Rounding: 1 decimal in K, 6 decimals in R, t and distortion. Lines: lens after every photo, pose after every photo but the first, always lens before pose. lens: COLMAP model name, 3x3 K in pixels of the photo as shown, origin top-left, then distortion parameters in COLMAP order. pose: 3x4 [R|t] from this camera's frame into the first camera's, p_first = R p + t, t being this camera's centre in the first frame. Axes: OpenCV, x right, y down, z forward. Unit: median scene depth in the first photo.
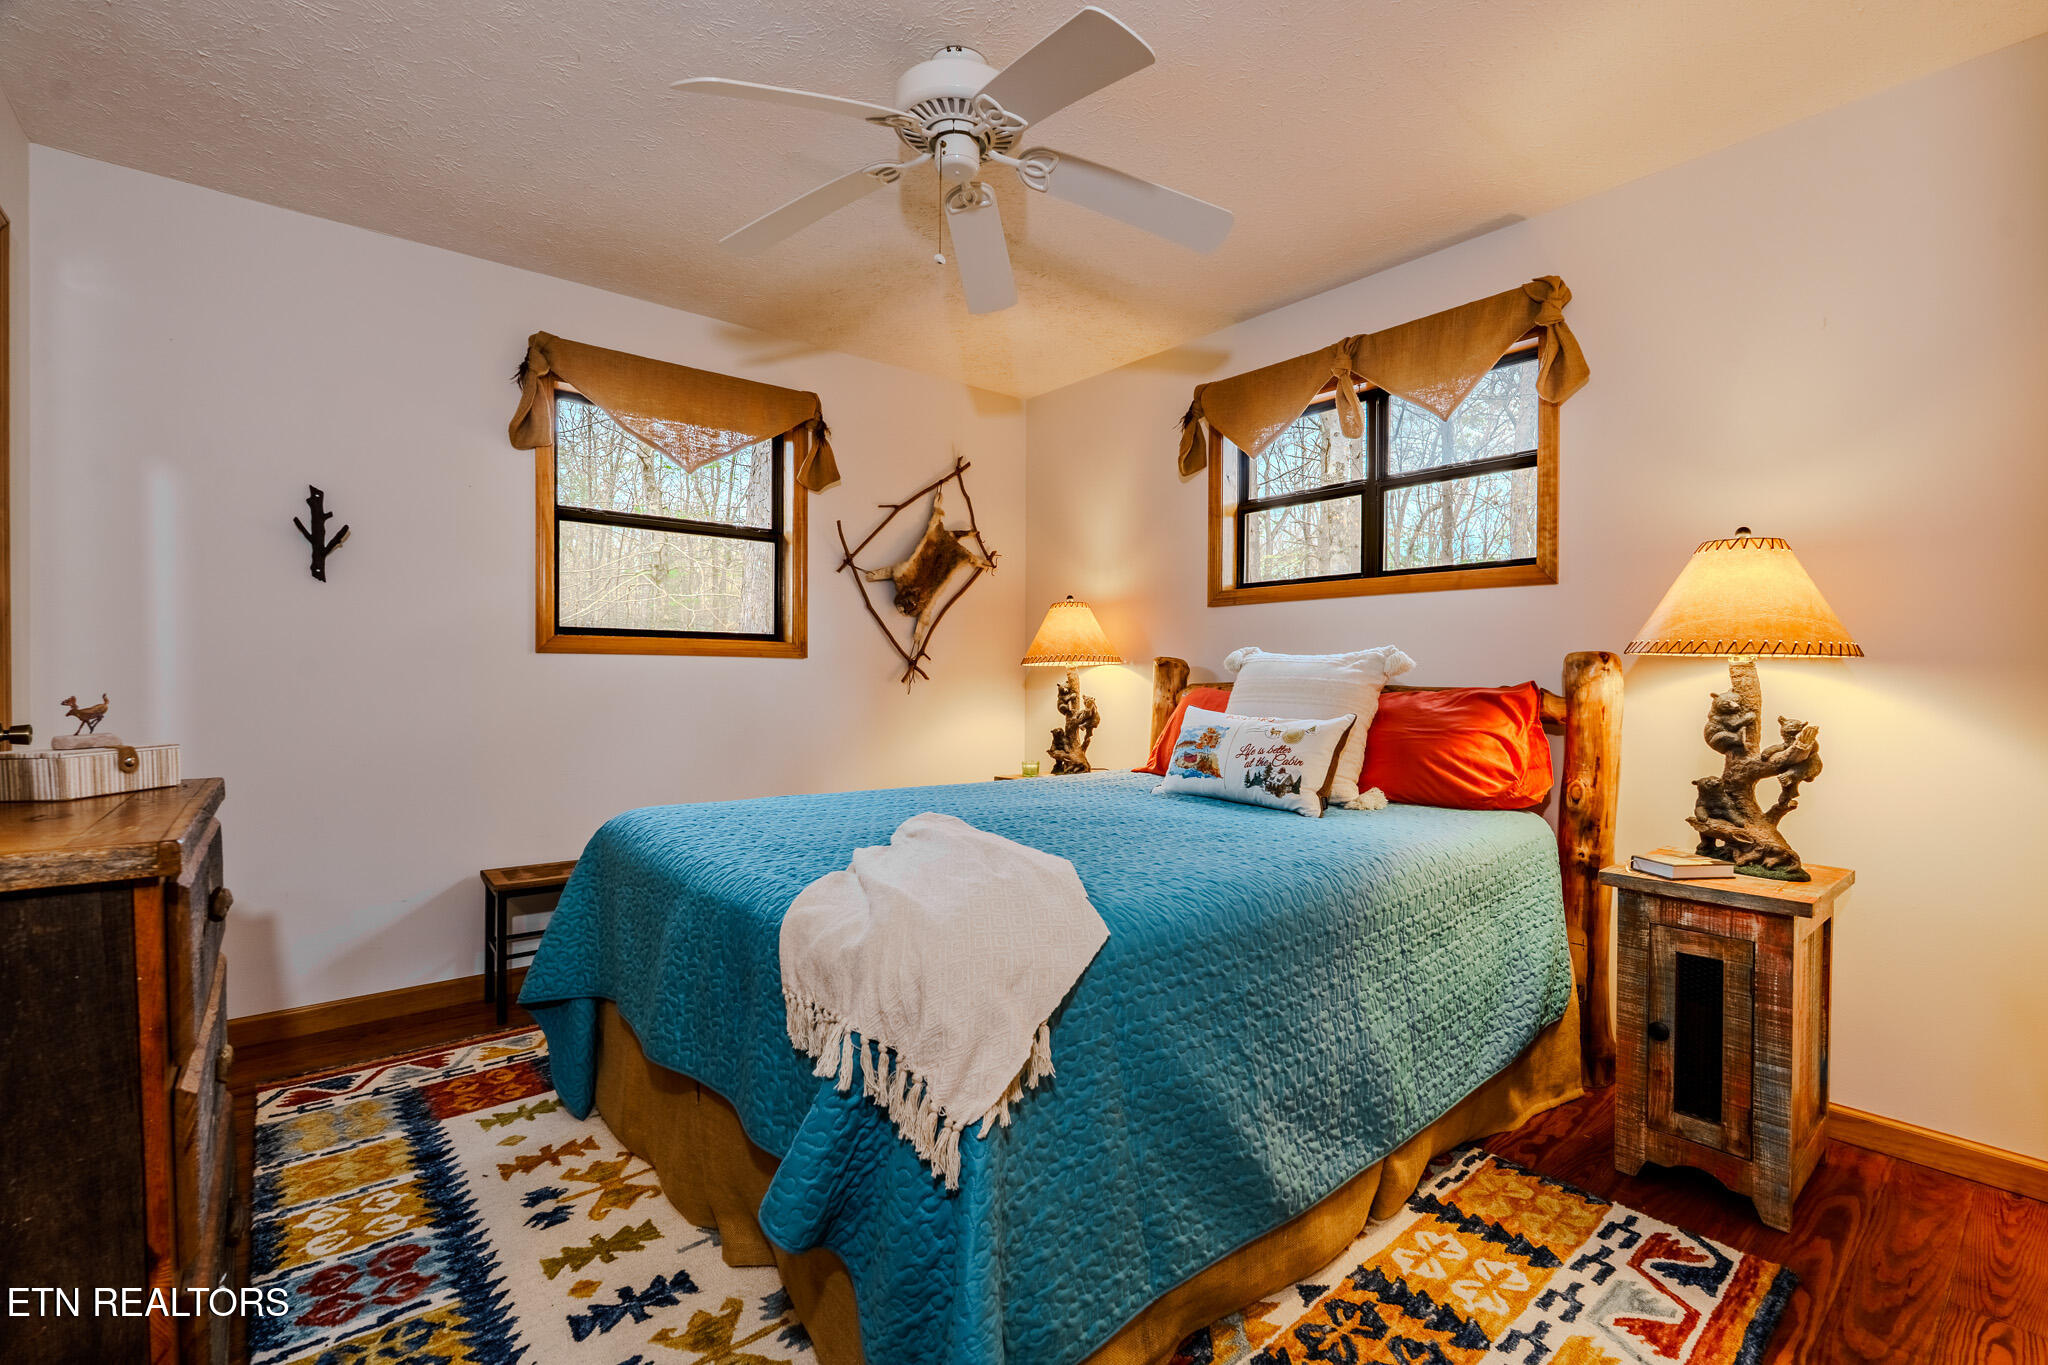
lens RADIAL K [[930.0, 0, 1024.0], [0, 930.0, 682.5], [0, 0, 1]] dist [0.002368, 0.000199]
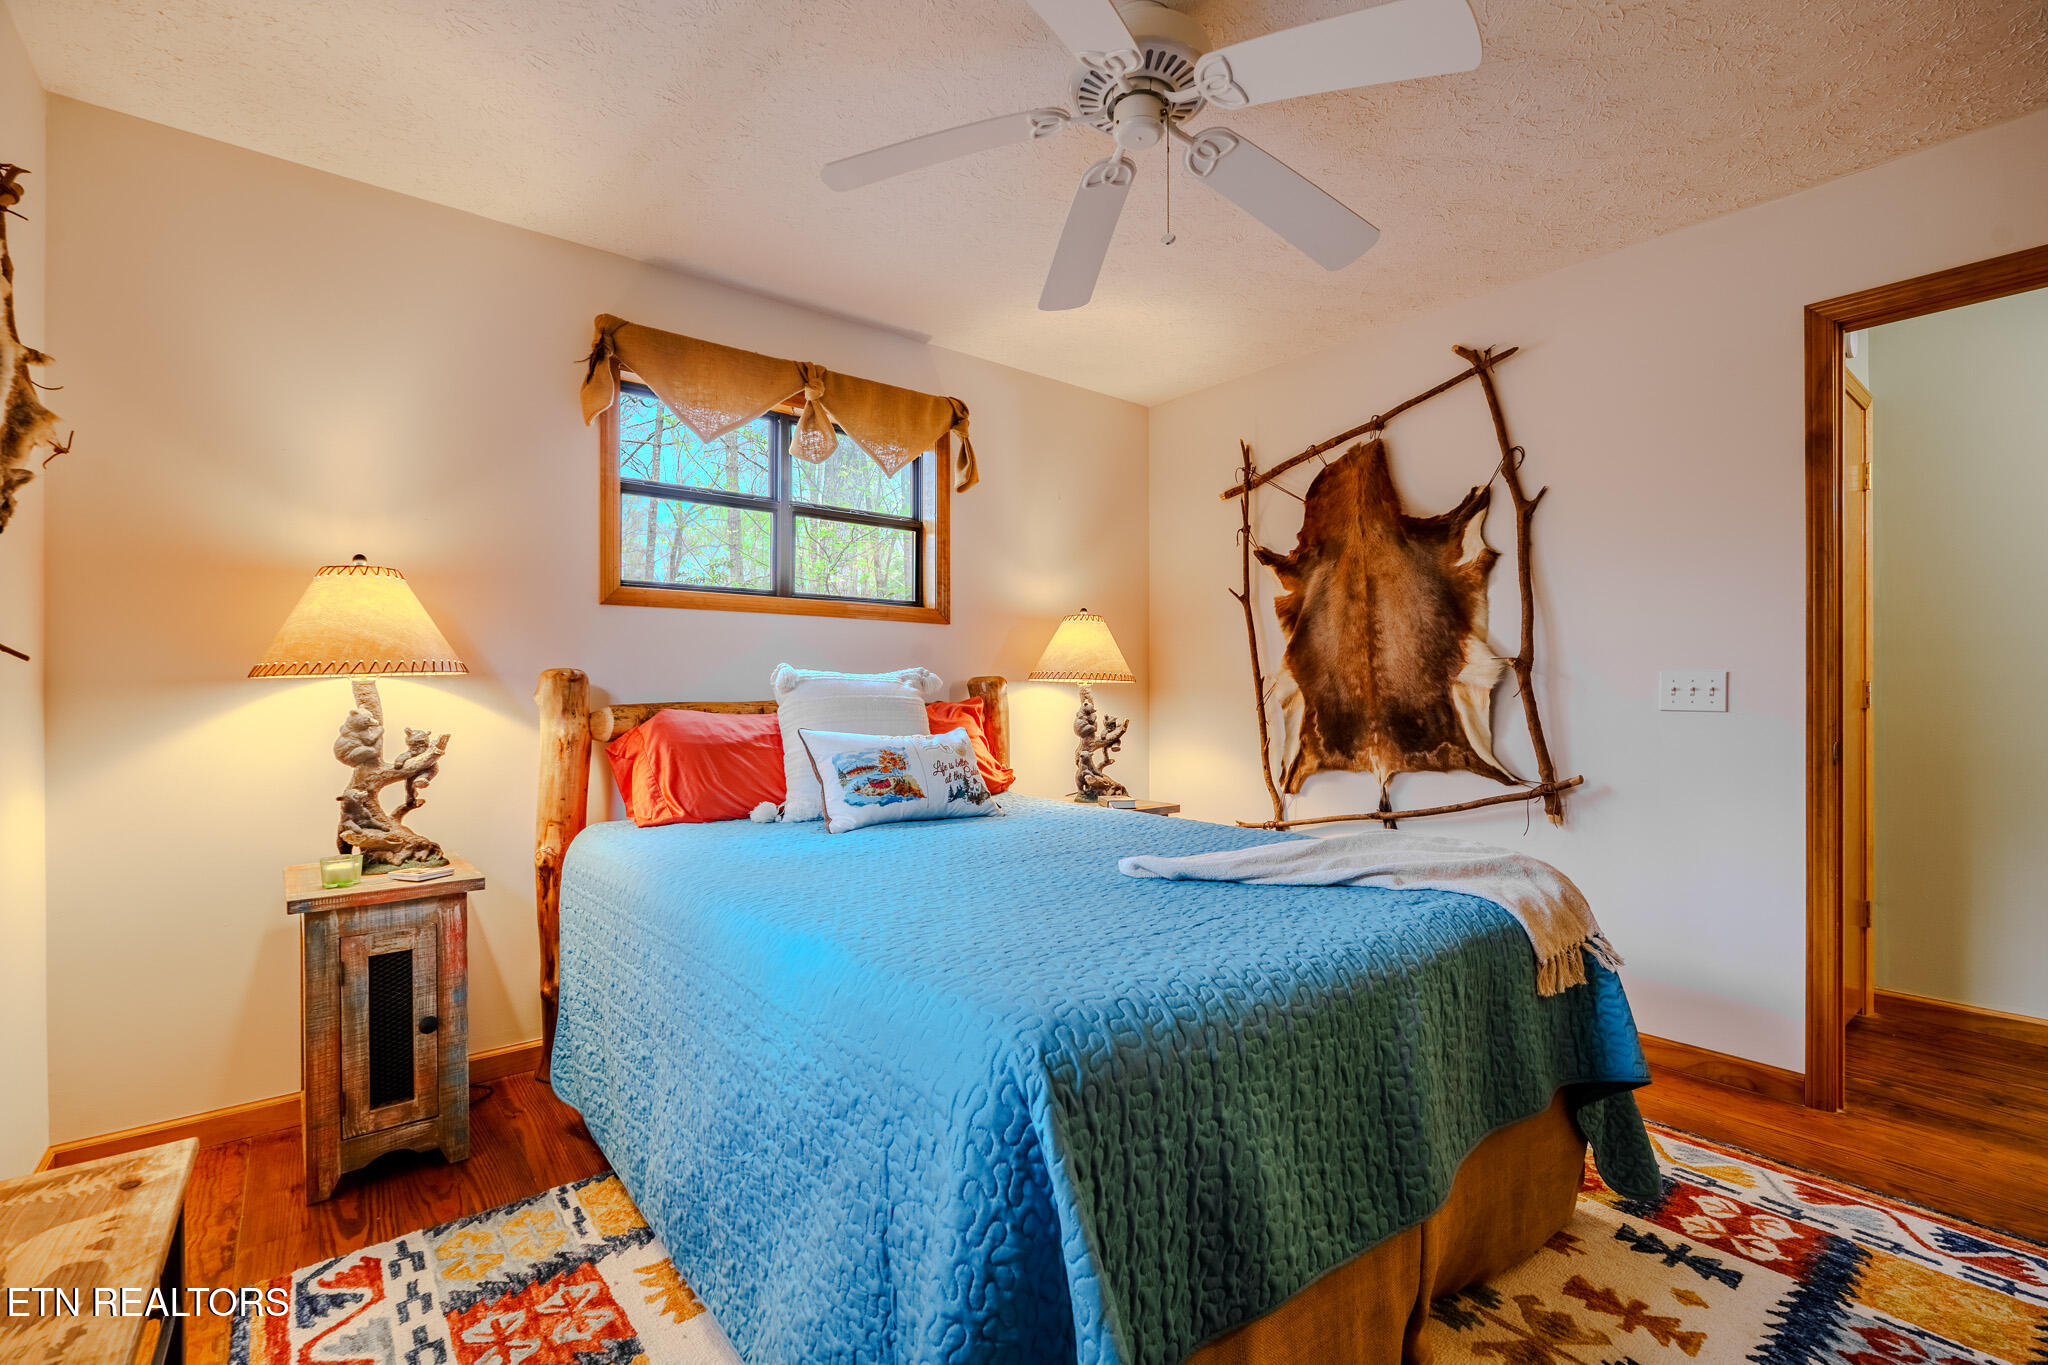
lens RADIAL K [[862.5, 0, 1015.4], [0, 862.5, 742.3], [0, 0, 1]] dist [-0.040365, 0.000551]
pose [[0.057737, -0.059661, 0.996548, -0.580933], [0.007413, 0.998211, 0.059331, -0.008387], [-0.998304, 0.003962, 0.058076, 0.710681]]
